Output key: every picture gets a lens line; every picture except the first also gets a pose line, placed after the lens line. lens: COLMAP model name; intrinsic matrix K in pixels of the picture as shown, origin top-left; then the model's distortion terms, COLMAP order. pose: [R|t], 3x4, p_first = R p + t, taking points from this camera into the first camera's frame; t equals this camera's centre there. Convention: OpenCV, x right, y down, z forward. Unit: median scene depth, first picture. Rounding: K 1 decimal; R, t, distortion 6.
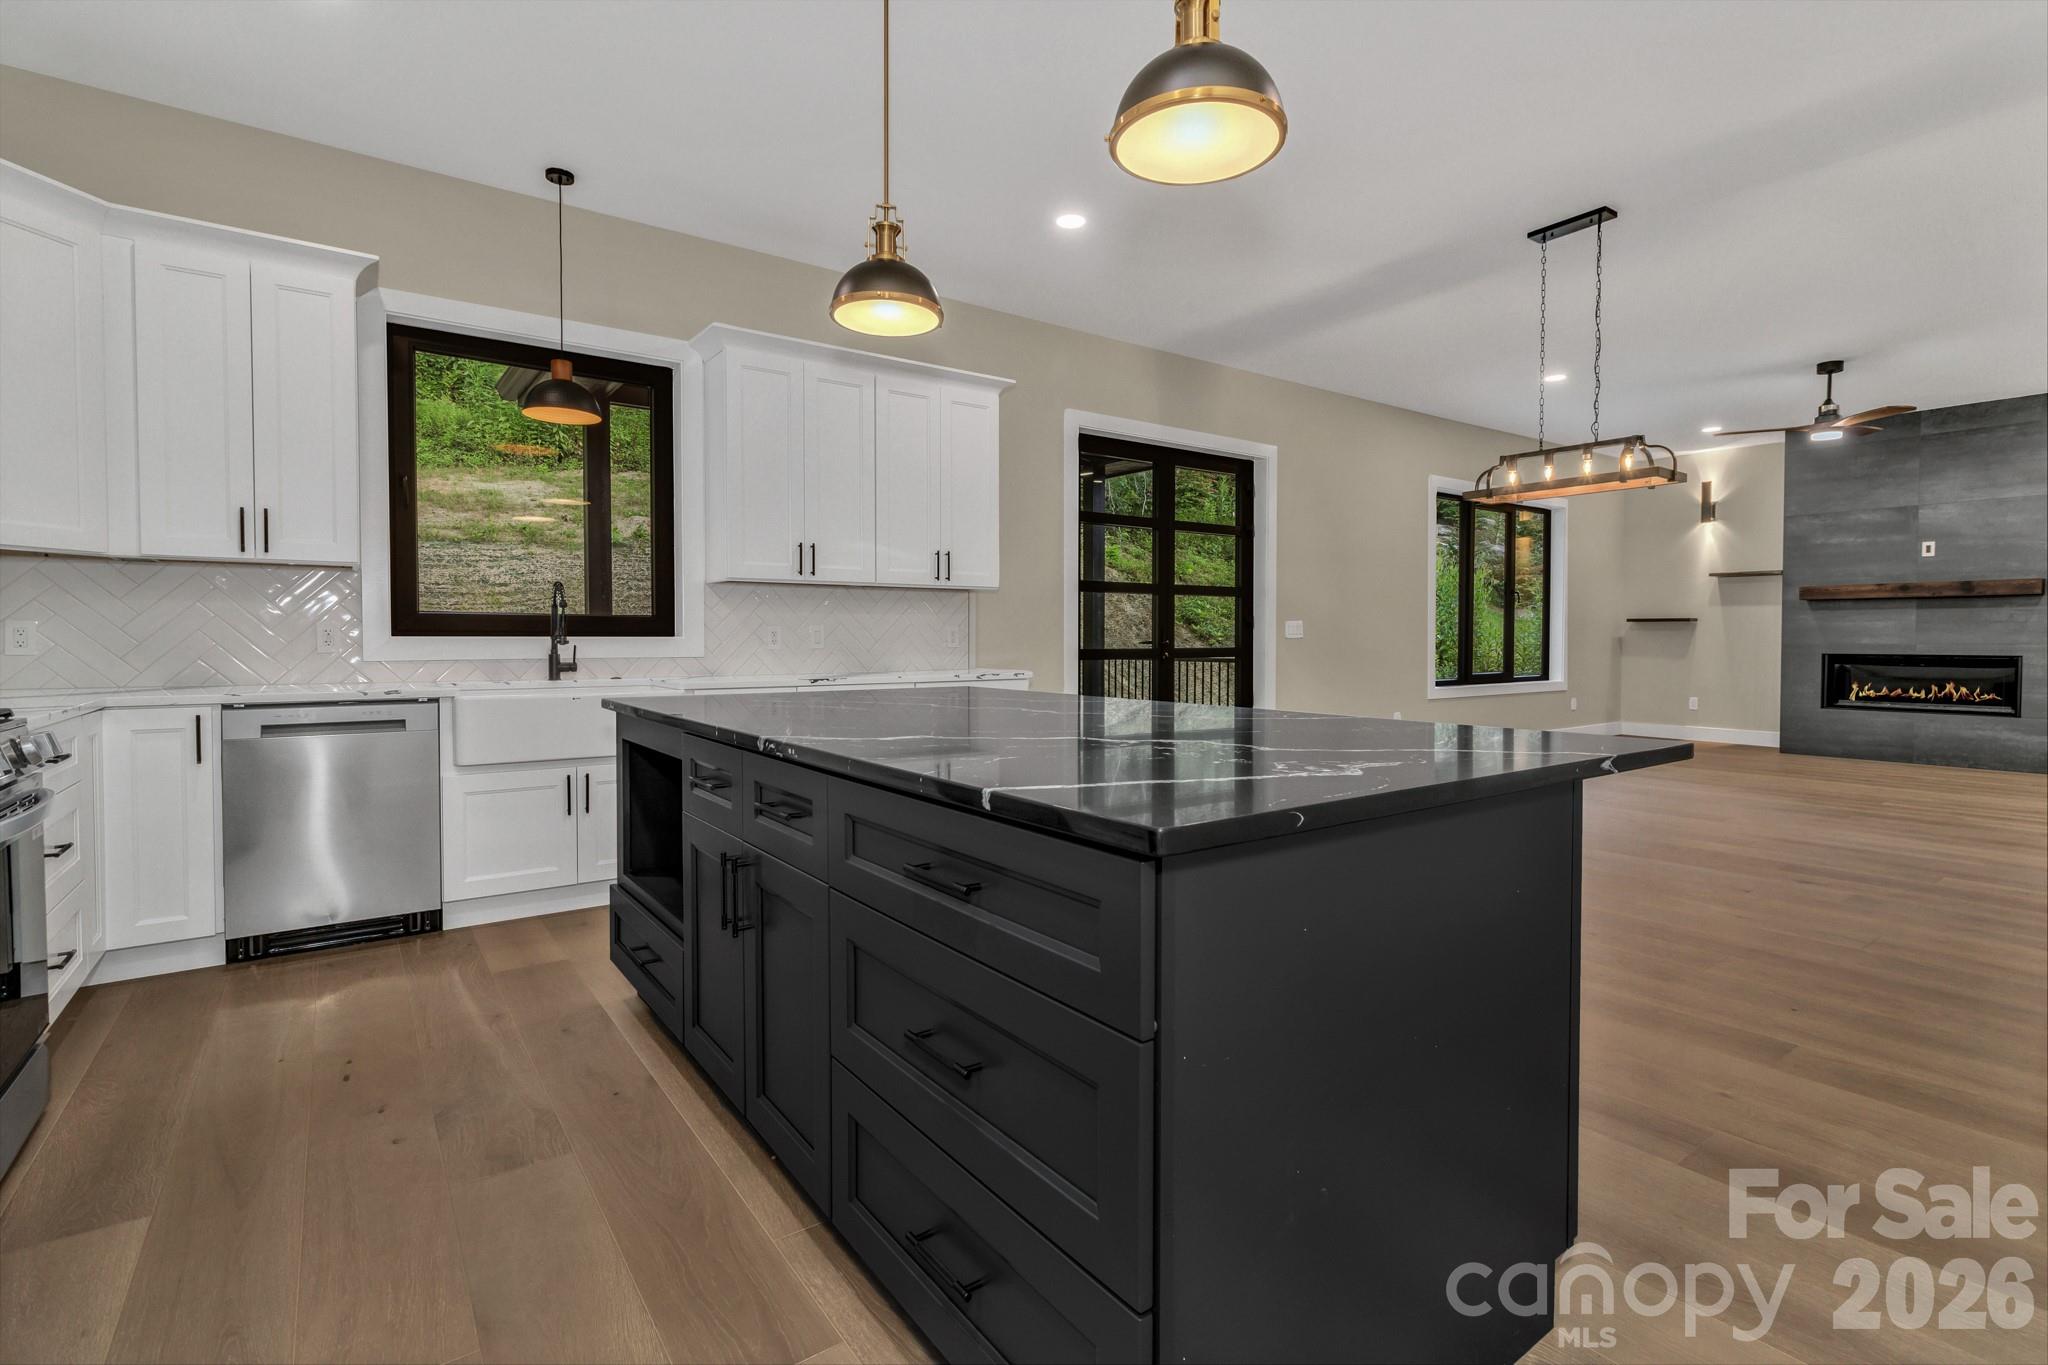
lens RADIAL K [[954.1, 0, 1027.9], [0, 954.1, 656.6], [0, 0, 1]] dist [0.001595, 0.000383]
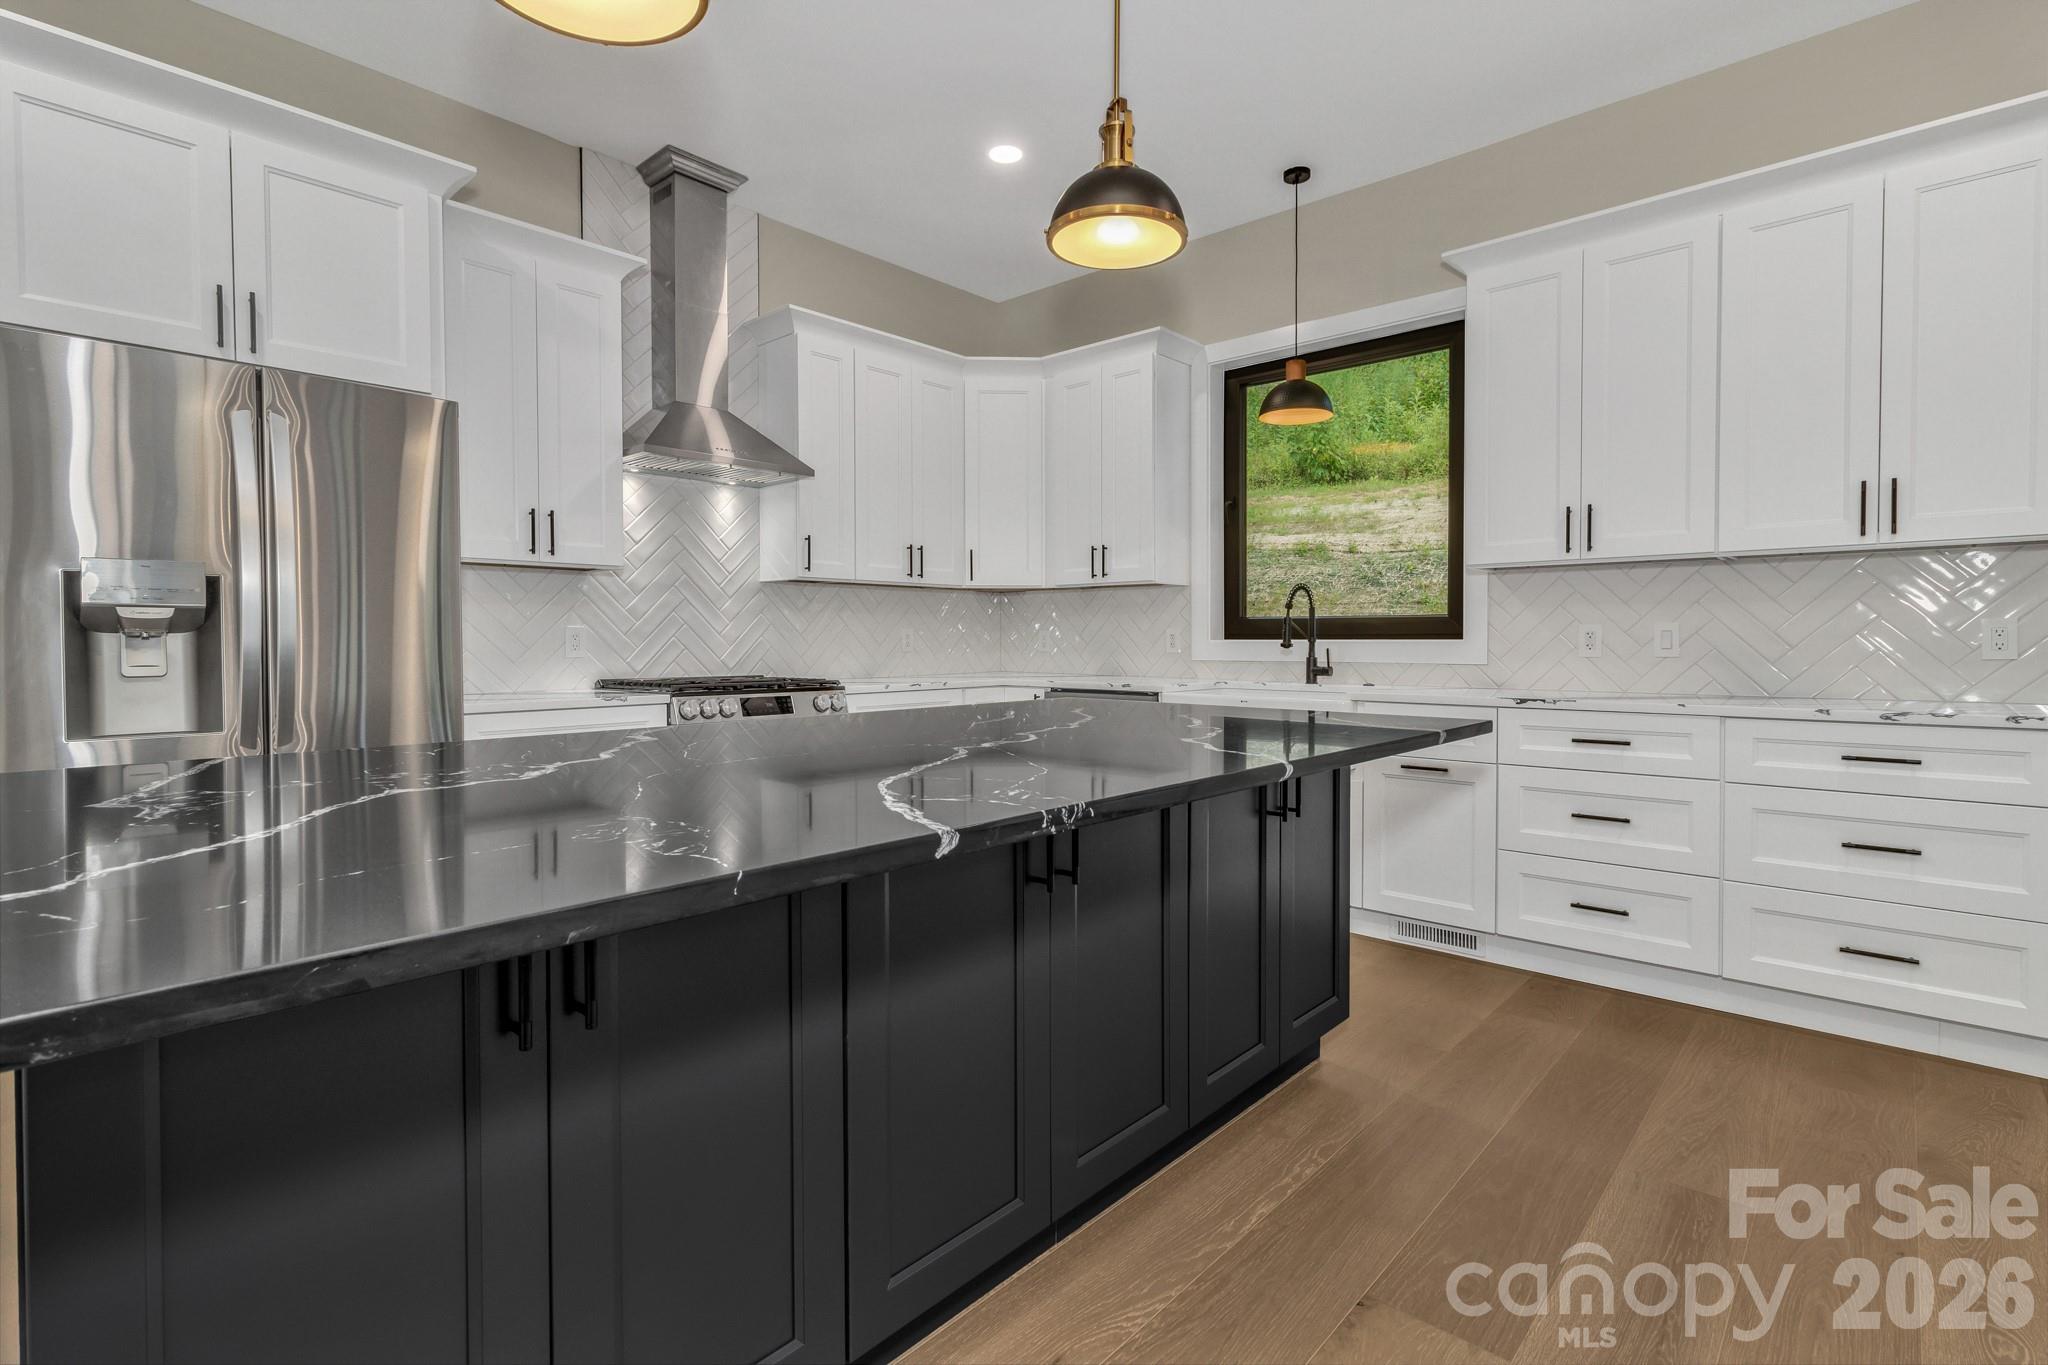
lens RADIAL K [[965.3, 0, 1032.3], [0, 965.3, 656.2], [0, 0, 1]] dist [0.002236, 0.001980]
pose [[0.208583, 0.016379, -0.977868, 0.224361], [-0.018573, 0.999746, 0.012784, -0.006034], [0.977828, 0.015496, 0.208834, 0.273081]]
